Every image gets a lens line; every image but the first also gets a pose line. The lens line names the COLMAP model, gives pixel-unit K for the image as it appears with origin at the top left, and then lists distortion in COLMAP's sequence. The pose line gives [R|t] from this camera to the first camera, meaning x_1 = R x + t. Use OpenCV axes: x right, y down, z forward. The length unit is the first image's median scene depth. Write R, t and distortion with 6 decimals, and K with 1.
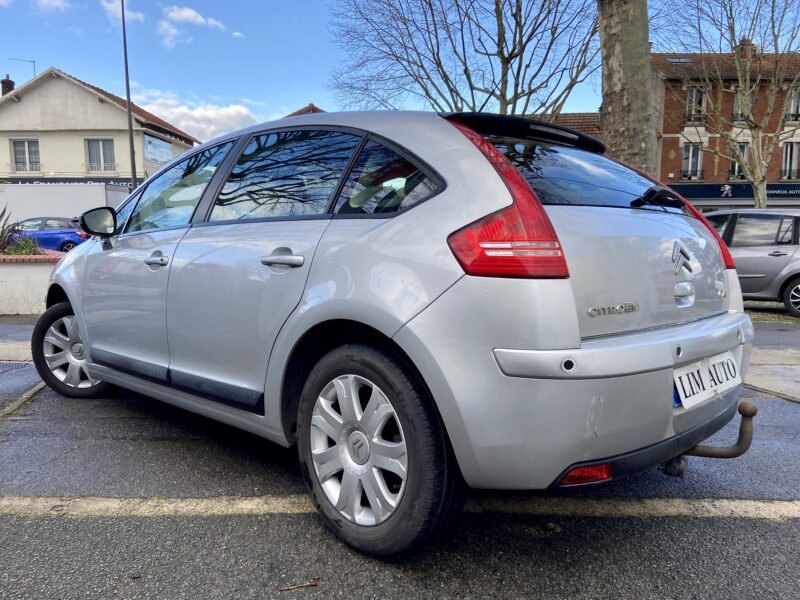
lens RADIAL K [[597.5, 0, 394.4], [0, 597.5, 292.5], [0, 0, 1]] dist [0.095501, -0.120274]
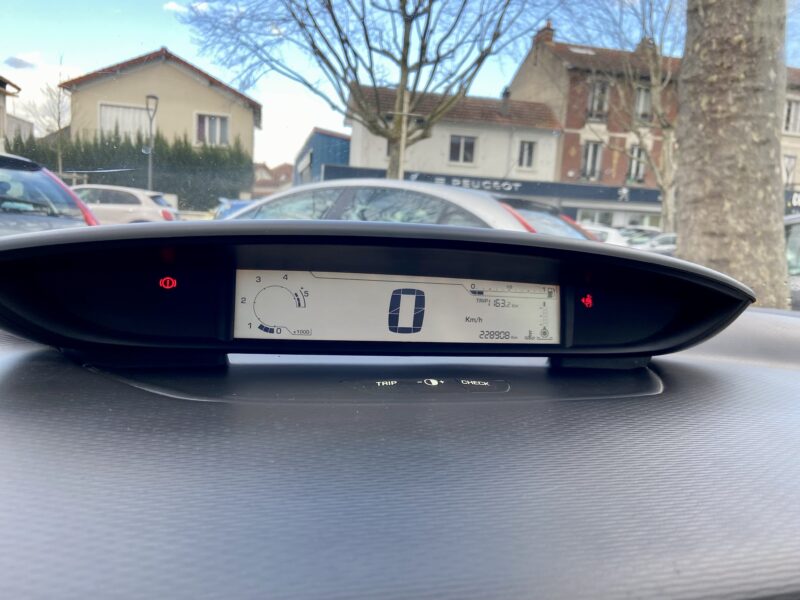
lens RADIAL K [[597.5, 0, 394.4], [0, 597.5, 292.5], [0, 0, 1]] dist [0.095501, -0.120274]
pose [[0.976252, 0.033522, 0.214030, -0.002119], [-0.037503, 0.999190, 0.014567, -0.017143], [-0.213368, -0.022248, 0.976718, 0.180104]]
